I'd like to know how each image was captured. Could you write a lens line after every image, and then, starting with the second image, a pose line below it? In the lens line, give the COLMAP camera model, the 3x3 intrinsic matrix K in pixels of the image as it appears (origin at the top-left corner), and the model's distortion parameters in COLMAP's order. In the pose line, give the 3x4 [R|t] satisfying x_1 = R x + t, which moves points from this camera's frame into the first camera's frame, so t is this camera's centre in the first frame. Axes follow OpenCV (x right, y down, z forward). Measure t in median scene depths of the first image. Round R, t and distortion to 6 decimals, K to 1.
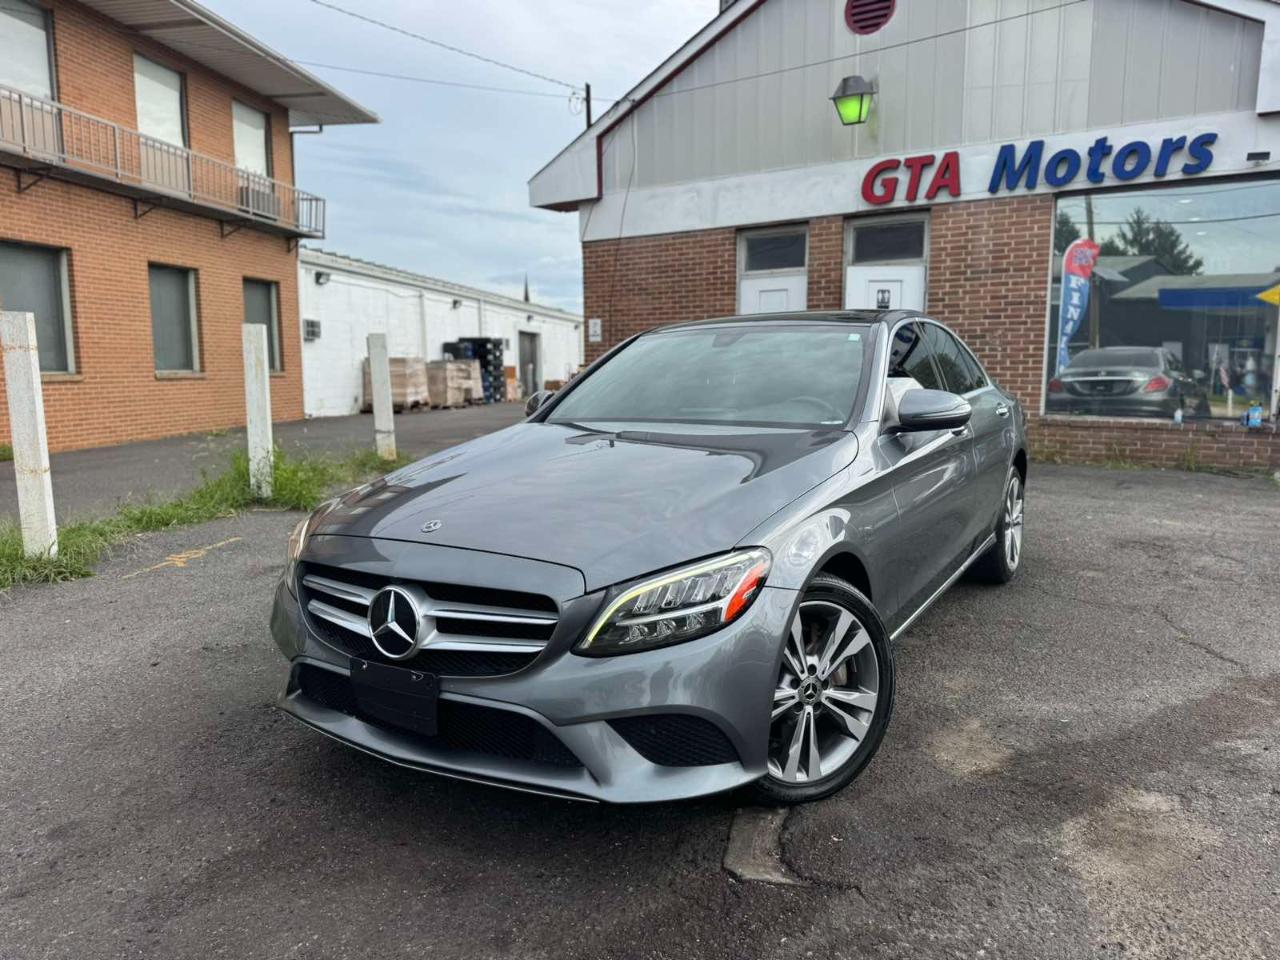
lens RADIAL K [[907.9, 0, 635.1], [0, 907.9, 490.5], [0, 0, 1]] dist [0.028198, -0.039121]
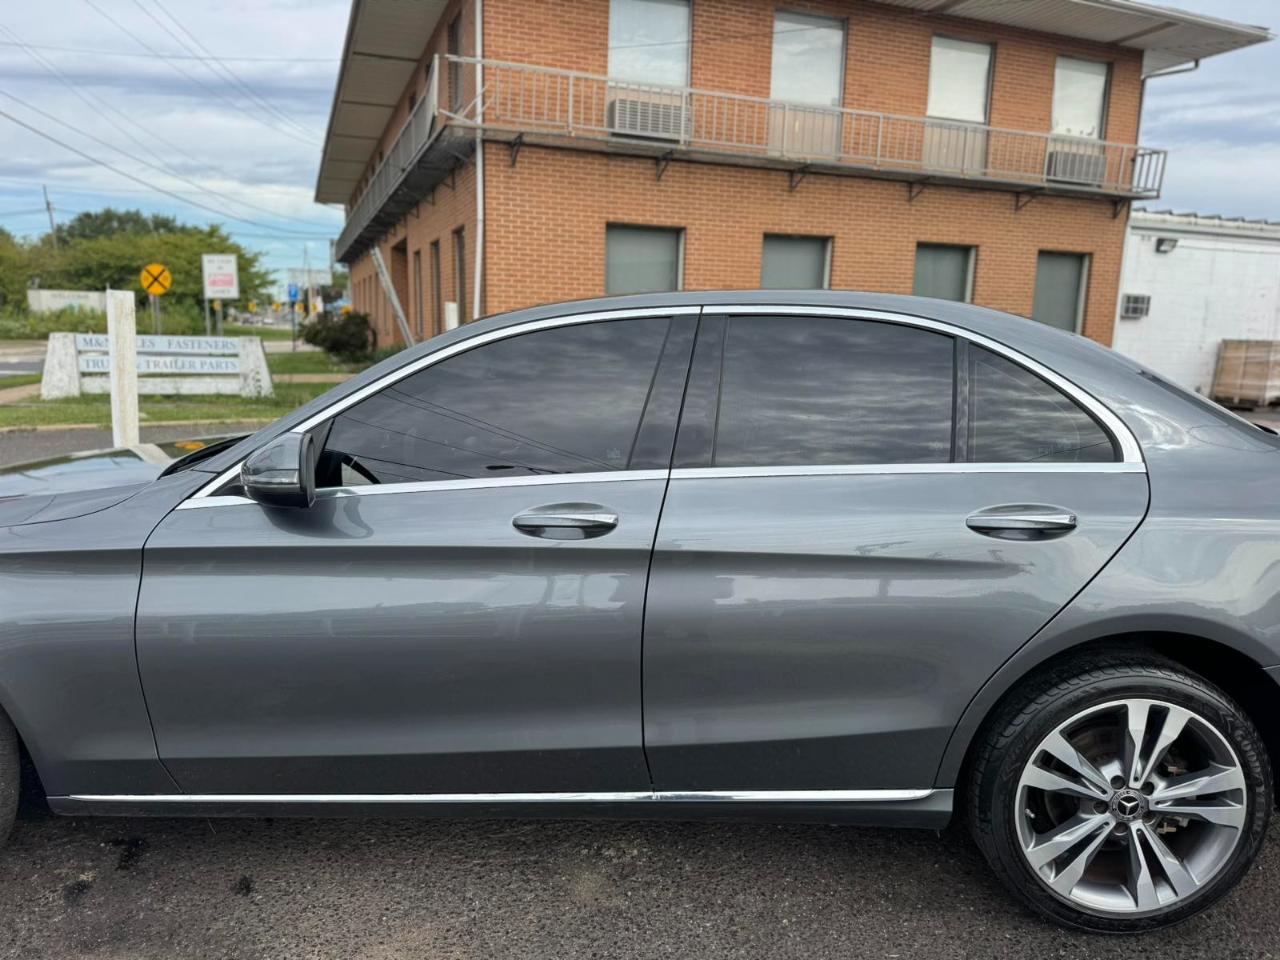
lens RADIAL K [[907.9, 0, 637.2], [0, 907.9, 482.7], [0, 0, 1]] dist [0.028198, -0.039121]
pose [[0.502613, 0.160729, -0.849439, 0.327412], [-0.143057, 0.984482, 0.101635, -0.060613], [0.852593, 0.070435, 0.517807, 0.307597]]
